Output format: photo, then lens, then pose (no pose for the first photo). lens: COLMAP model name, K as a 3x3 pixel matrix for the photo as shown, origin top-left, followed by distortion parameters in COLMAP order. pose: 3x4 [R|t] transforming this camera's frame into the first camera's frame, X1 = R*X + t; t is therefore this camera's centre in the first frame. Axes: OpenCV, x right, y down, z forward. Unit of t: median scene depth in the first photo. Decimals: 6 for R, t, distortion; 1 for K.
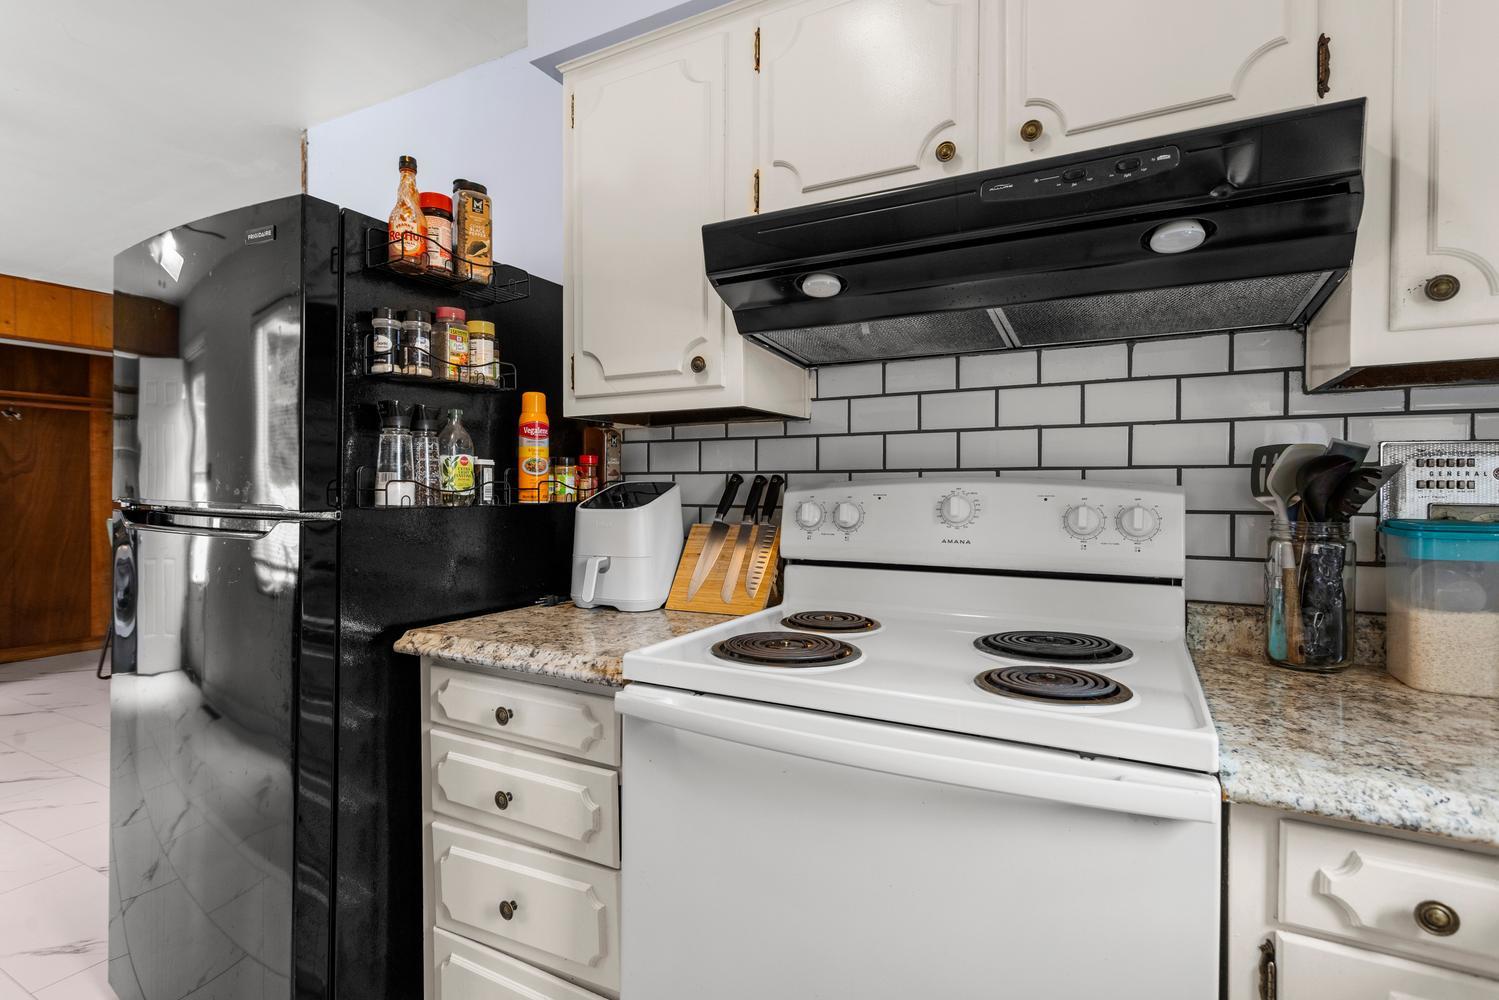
lens RADIAL K [[720.6, 0, 746.1], [0, 720.6, 493.4], [0, 0, 1]] dist [0.001500, 0.000369]
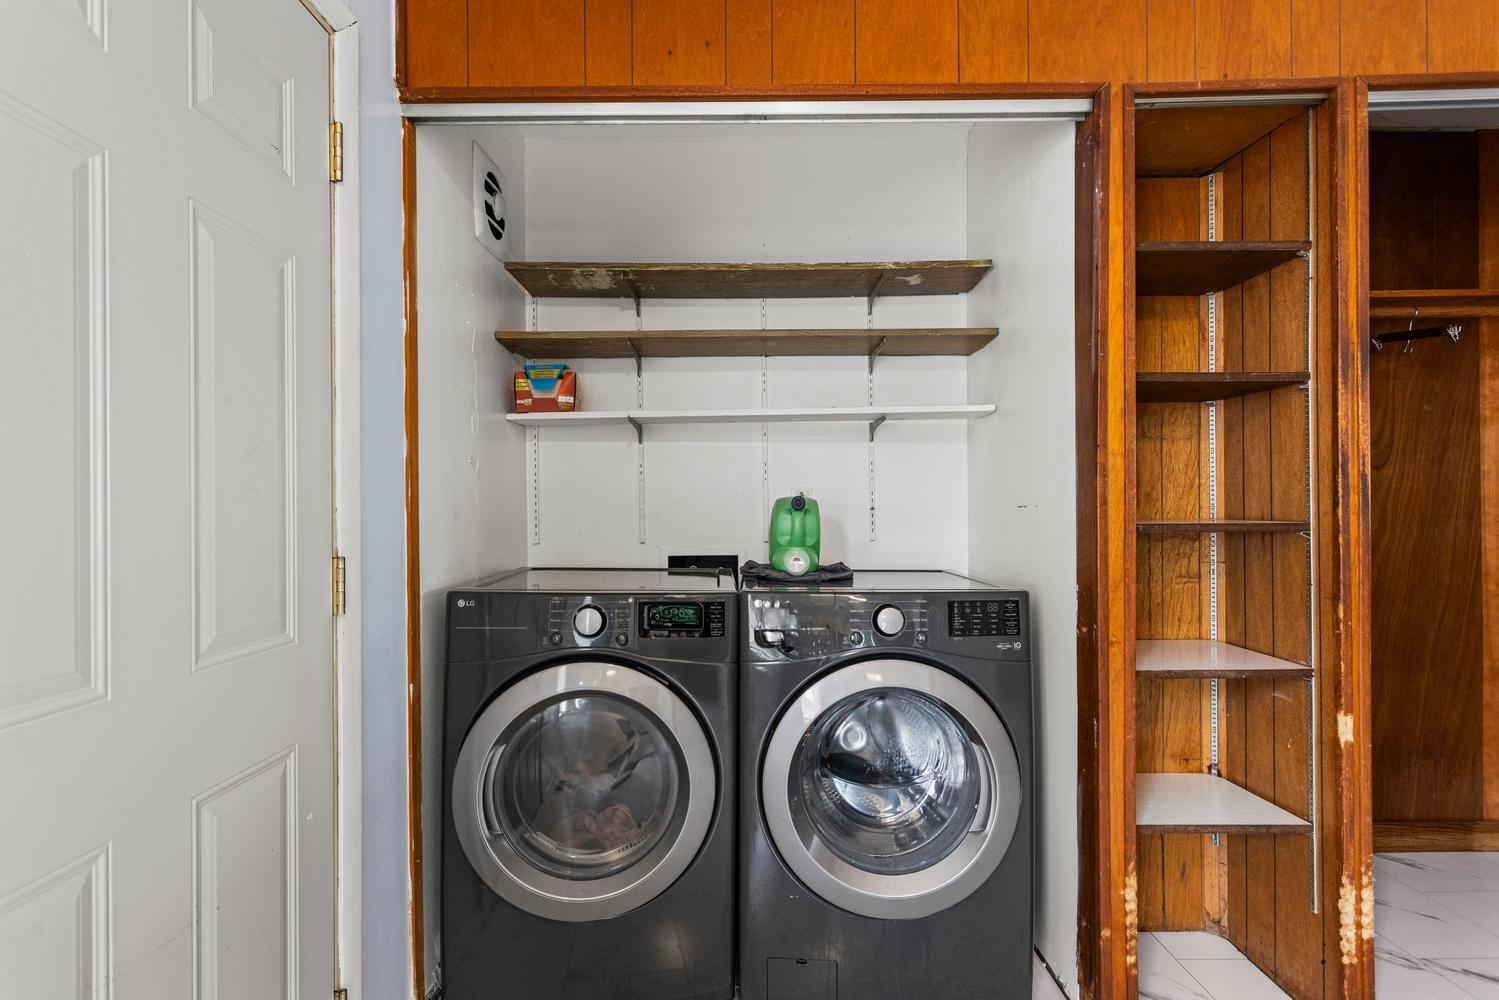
lens RADIAL K [[720.4, 0, 744.4], [0, 720.4, 505.6], [0, 0, 1]] dist [-0.001979, -0.000163]
pose [[0.488228, -0.008890, -0.872671, -0.776735], [0.006682, 0.999957, -0.006448, -0.002758], [0.872691, -0.002683, 0.488266, 0.385039]]
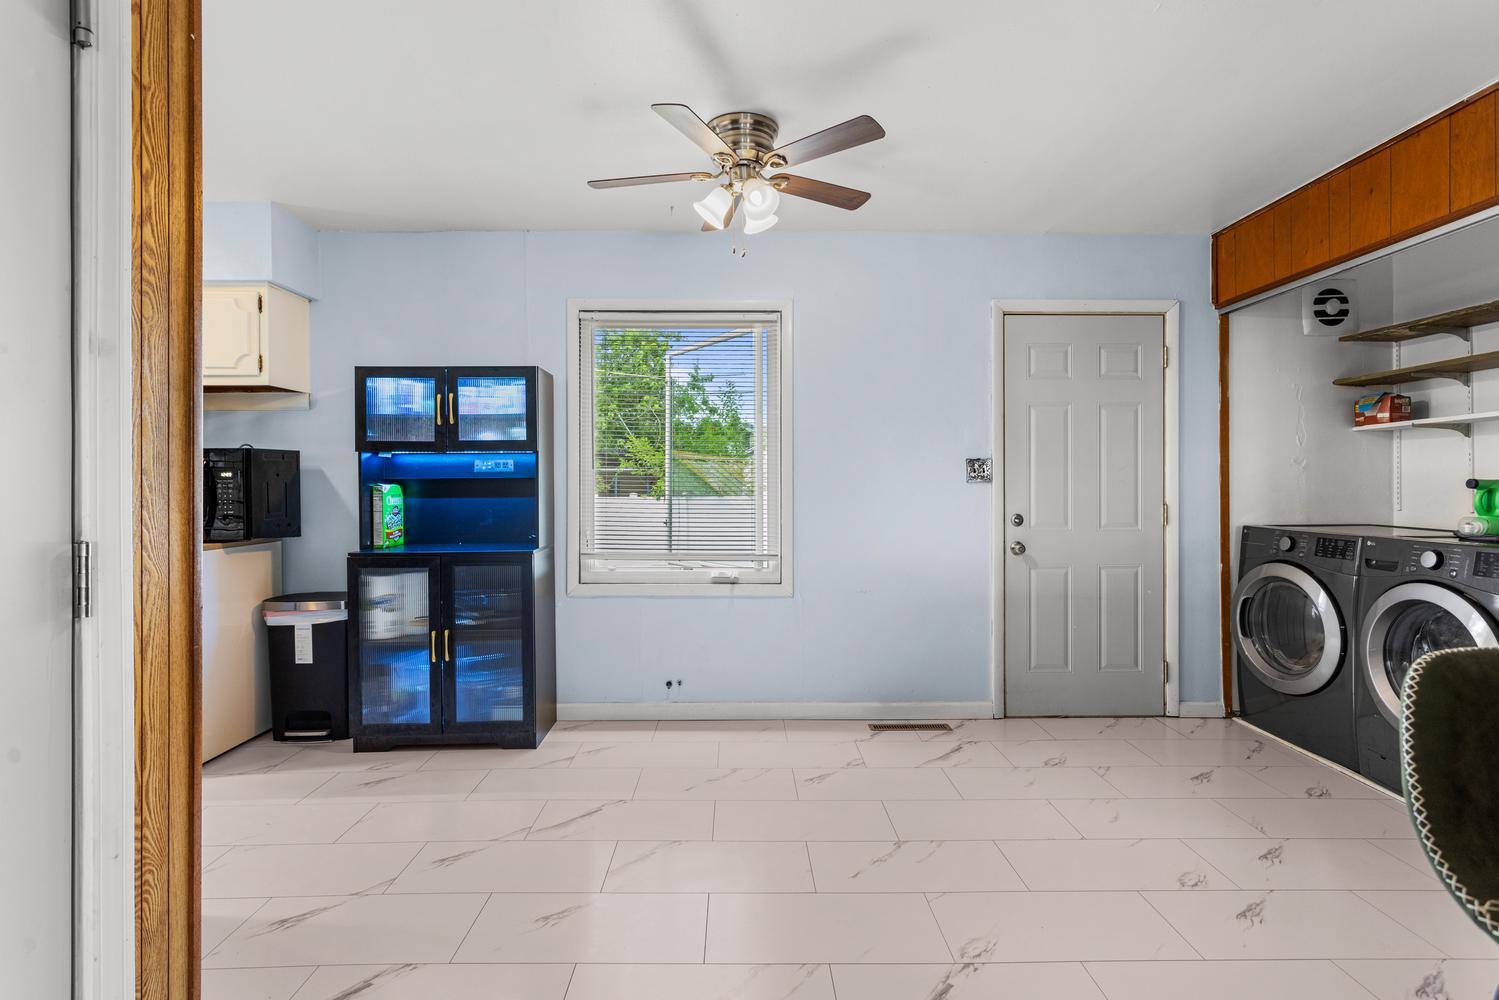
lens RADIAL K [[736.8, 0, 749.9], [0, 736.8, 490.1], [0, 0, 1]] dist [0.003556, 0.001064]
pose [[-0.865576, -0.000026, -0.500777, -0.350149], [-0.001879, 0.999993, 0.003196, -0.002346], [0.500773, 0.003707, -0.865571, 0.811324]]
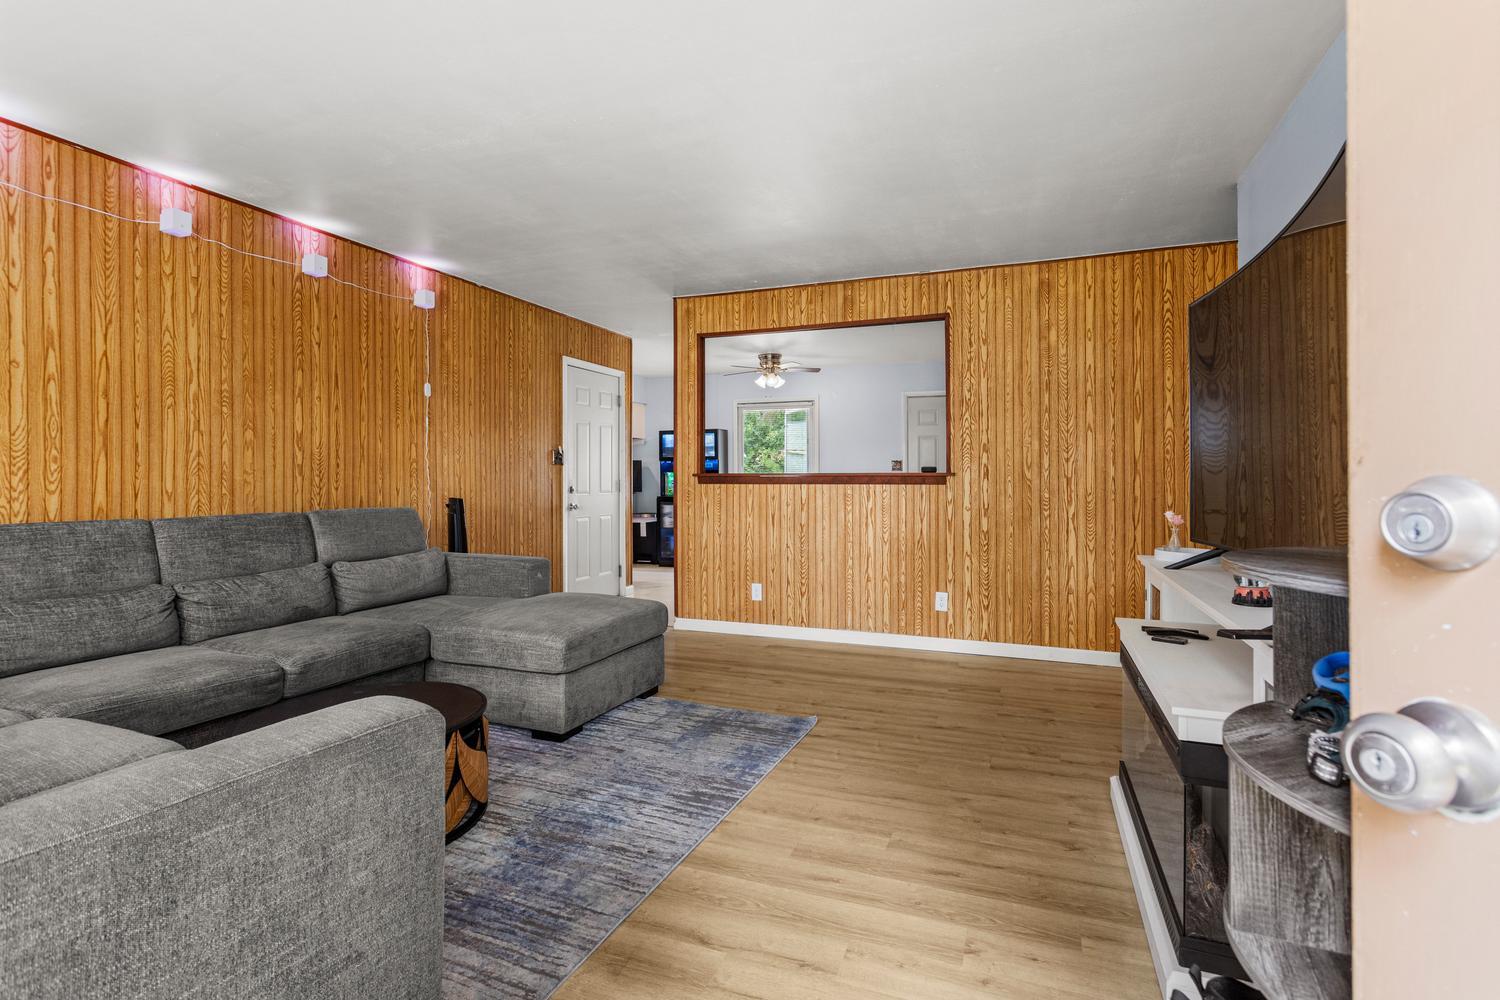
lens RADIAL K [[731.2, 0, 748.9], [0, 731.2, 491.9], [0, 0, 1]] dist [0.001905, 0.001252]
pose [[-0.989553, 0.002521, -0.144146, -0.333644], [-0.000628, 0.999762, 0.021795, 0.003545], [0.144167, 0.021658, -0.989316, 1.882978]]
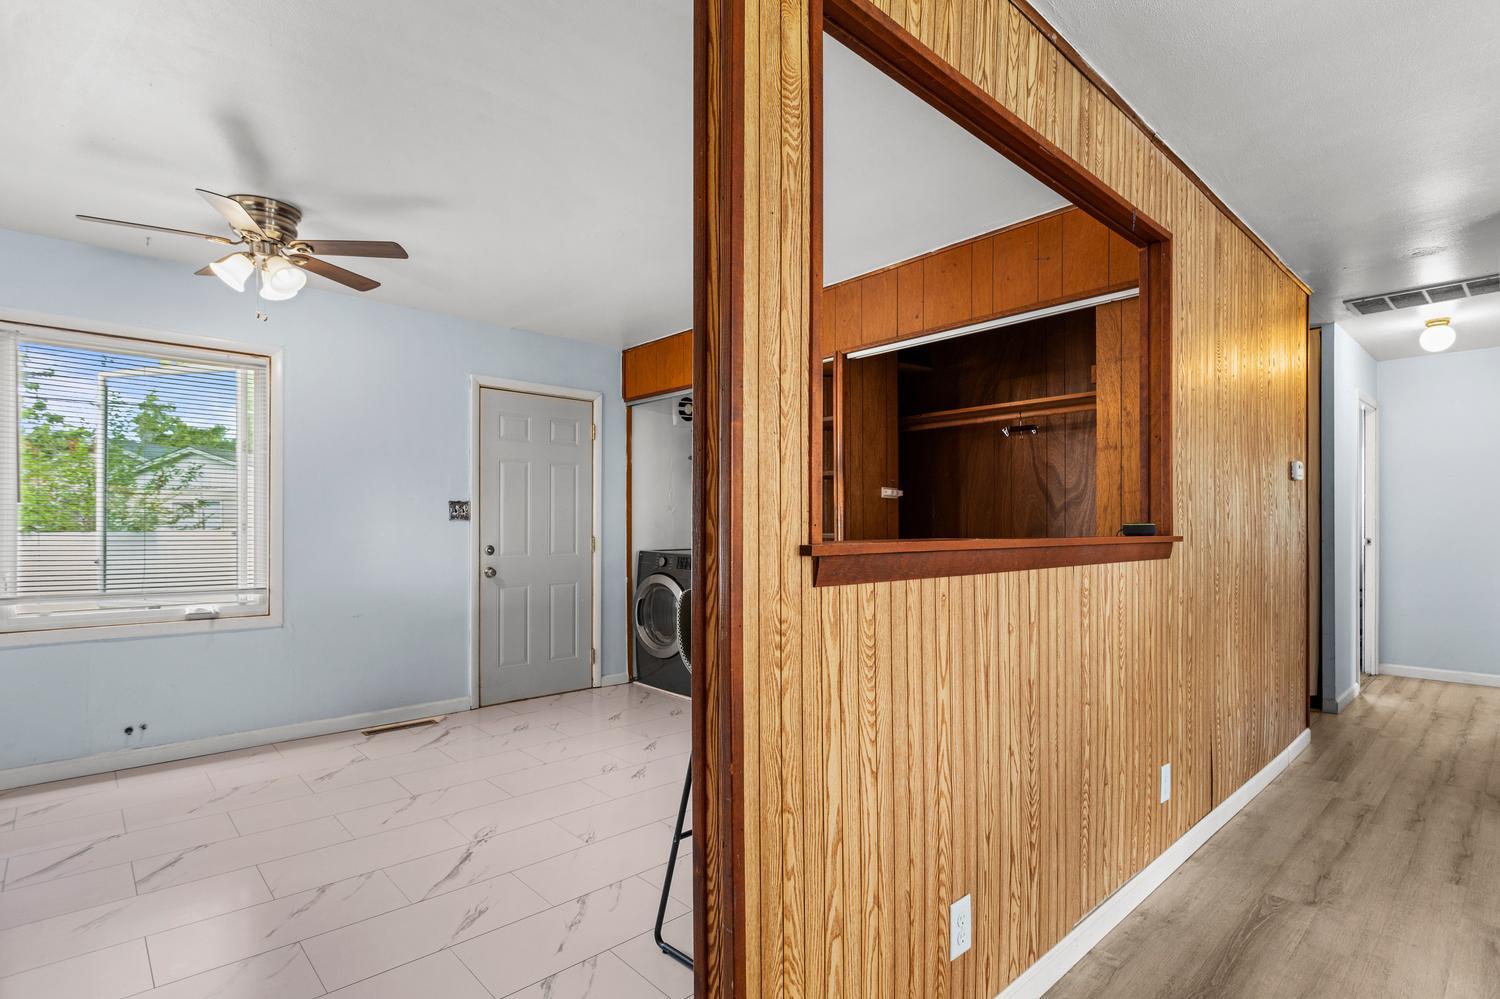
lens RADIAL K [[733.7, 0, 750.8], [0, 733.7, 527.3], [0, 0, 1]] dist [0.002129, 0.000683]
pose [[-0.310690, 0.002214, -0.950509, -0.169569], [-0.006910, 0.999966, 0.004588, -0.006220], [0.950486, 0.007994, -0.310664, 0.910868]]
